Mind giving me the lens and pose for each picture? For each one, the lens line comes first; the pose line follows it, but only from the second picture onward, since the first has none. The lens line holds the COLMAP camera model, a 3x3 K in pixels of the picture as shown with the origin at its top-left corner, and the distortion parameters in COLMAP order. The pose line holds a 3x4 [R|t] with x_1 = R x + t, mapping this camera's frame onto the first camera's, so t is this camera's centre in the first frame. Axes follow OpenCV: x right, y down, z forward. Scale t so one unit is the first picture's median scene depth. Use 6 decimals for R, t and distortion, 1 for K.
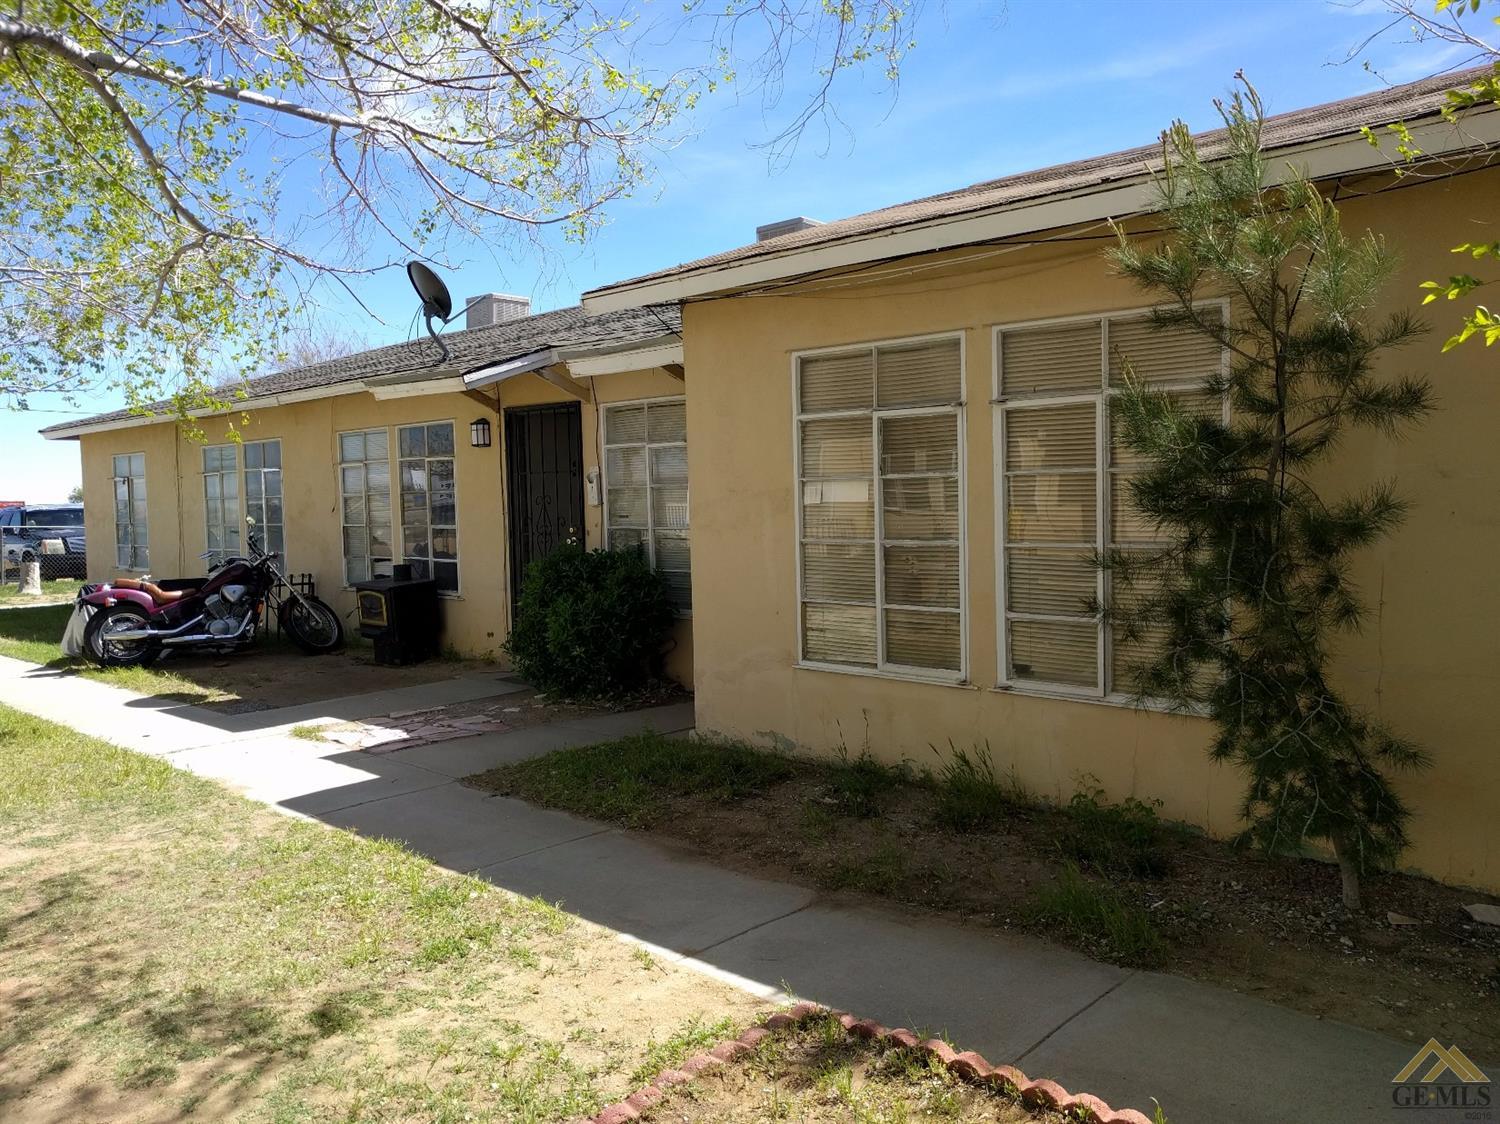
lens RADIAL K [[1103.2, 0, 750.0], [0, 1103.2, 562.0], [0, 0, 1]] dist [0.000124, 0.003384]
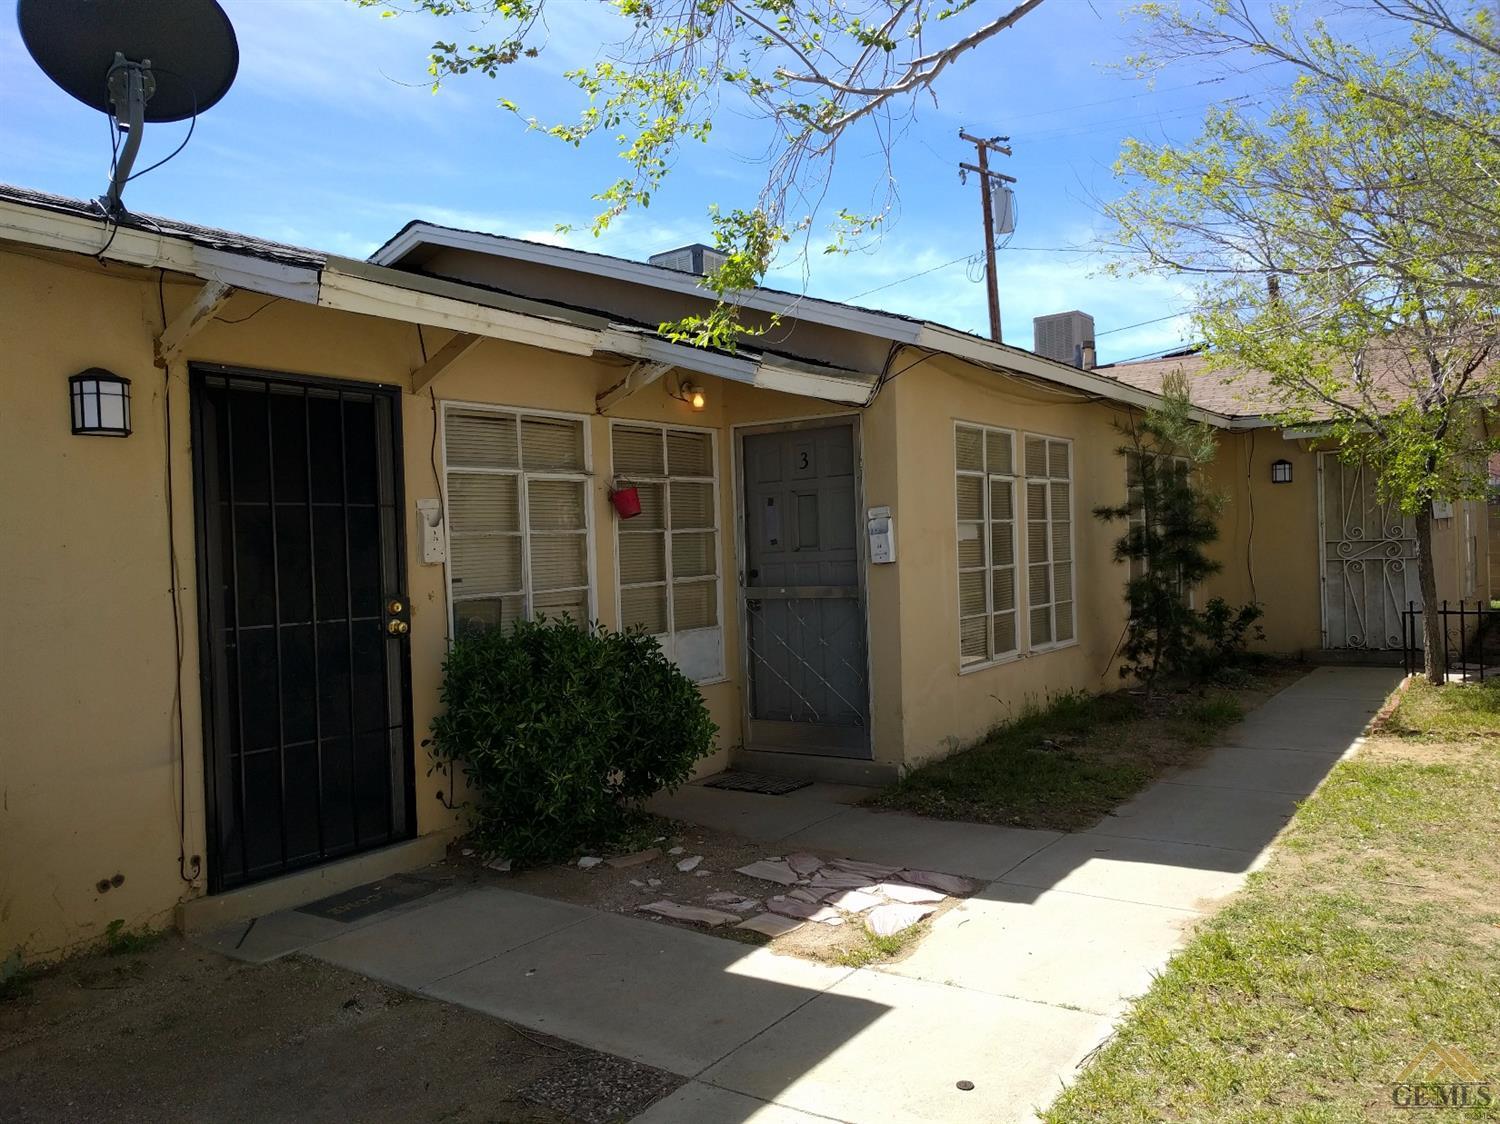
lens RADIAL K [[1103.2, 0, 750.0], [0, 1103.2, 562.0], [0, 0, 1]] dist [0.000124, 0.003384]
pose [[-0.101052, 0.014821, 0.994771, -0.758970], [0.105481, 0.994413, -0.004101, -0.031694], [-0.989274, 0.104515, -0.102051, 0.883497]]
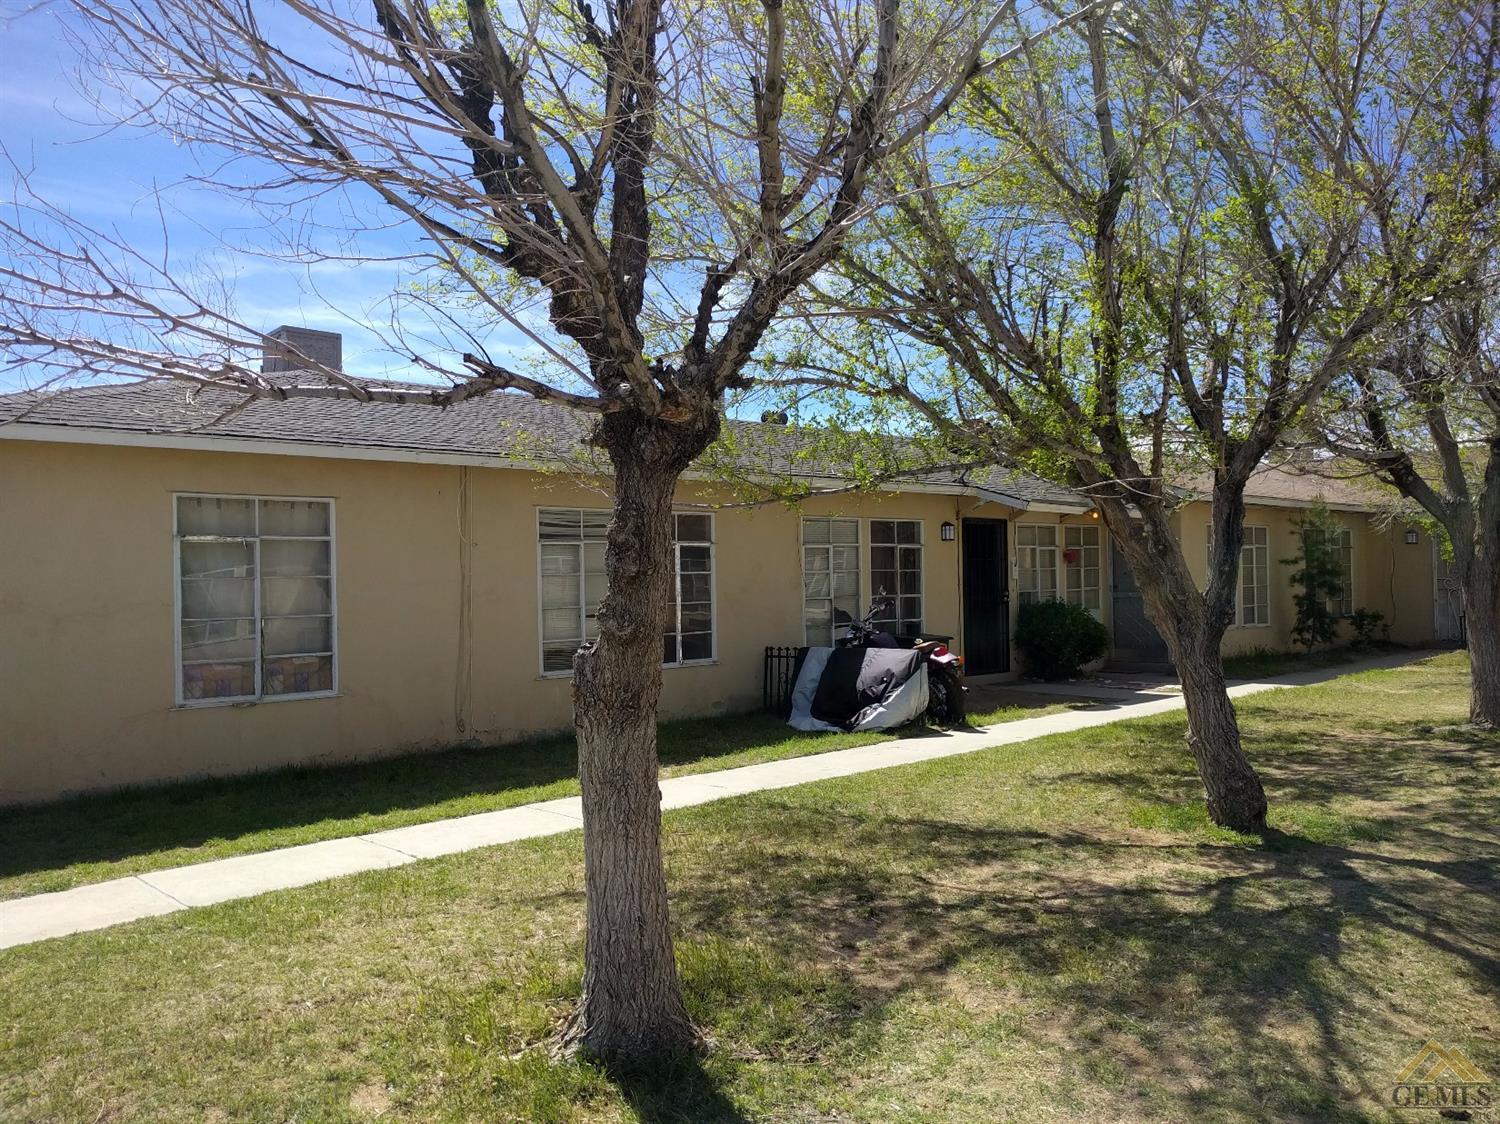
lens RADIAL K [[1103.2, 0, 750.0], [0, 1103.2, 562.0], [0, 0, 1]] dist [0.000124, 0.003384]
pose [[0.112239, 0.034813, 0.993071, -1.938729], [0.079120, 0.995900, -0.043854, -0.034784], [-0.990526, 0.083494, 0.109025, 1.217517]]
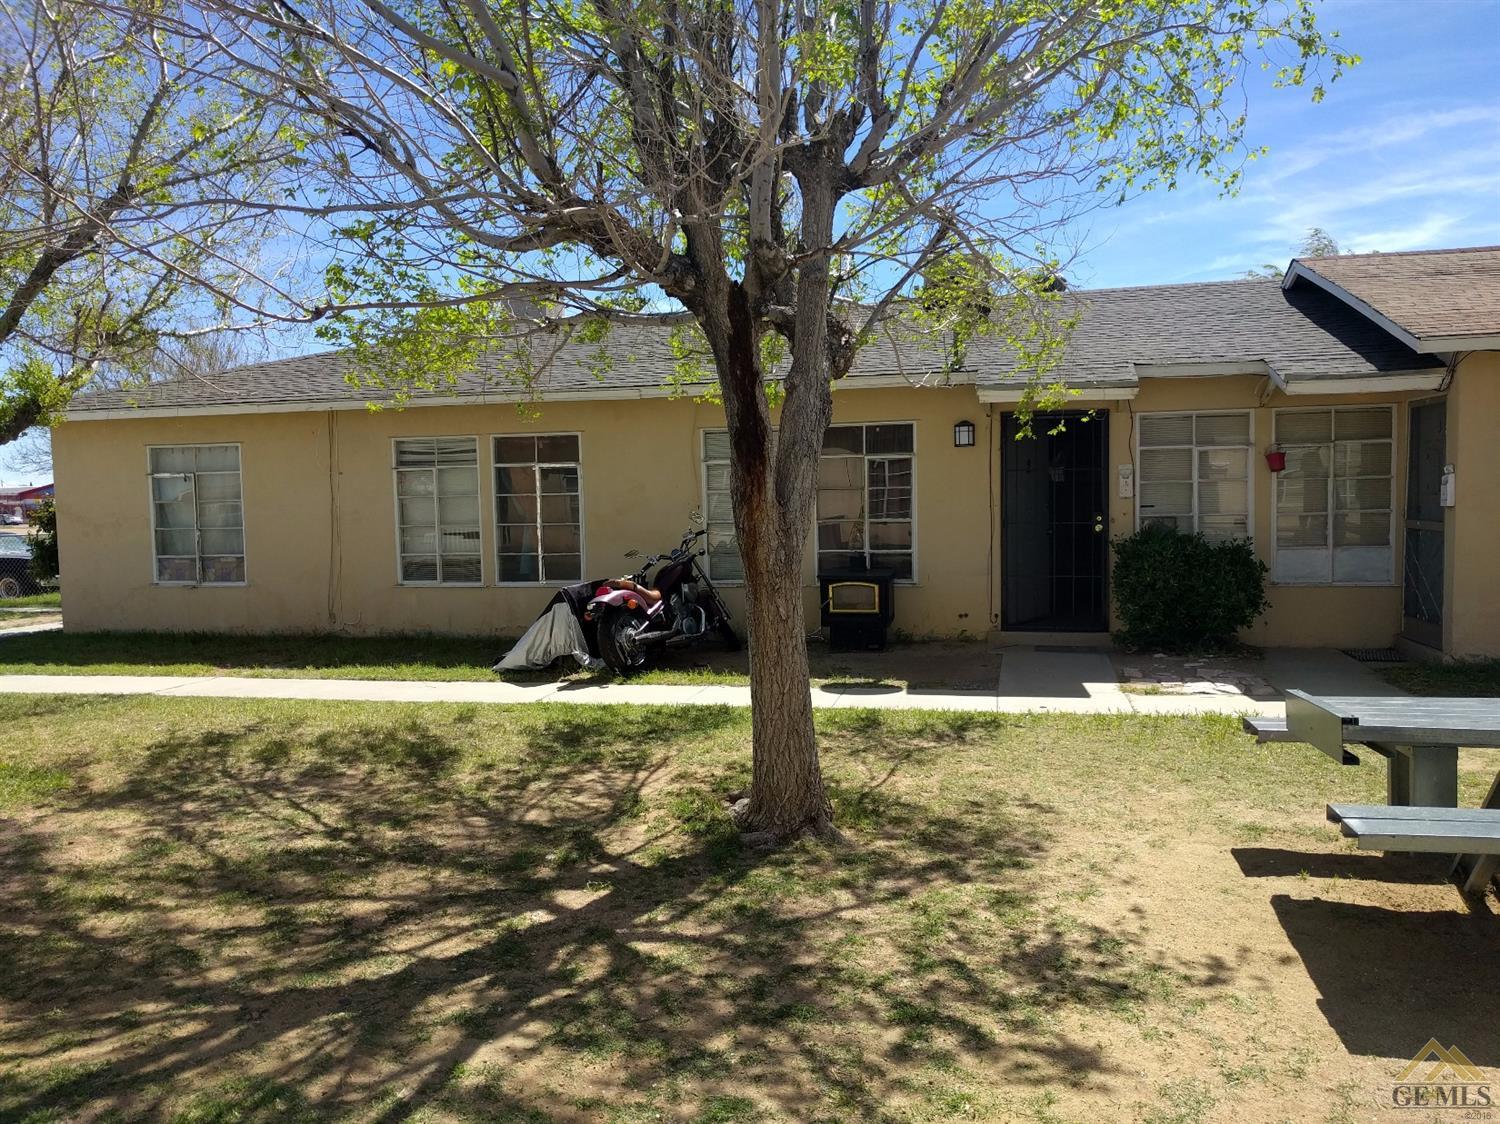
lens RADIAL K [[1103.2, 0, 750.0], [0, 1103.2, 562.0], [0, 0, 1]] dist [0.000124, 0.003384]
pose [[0.875624, -0.013923, 0.482793, -1.070831], [0.027994, 0.999367, -0.021950, 0.032934], [-0.482181, 0.032735, 0.875460, 0.149361]]
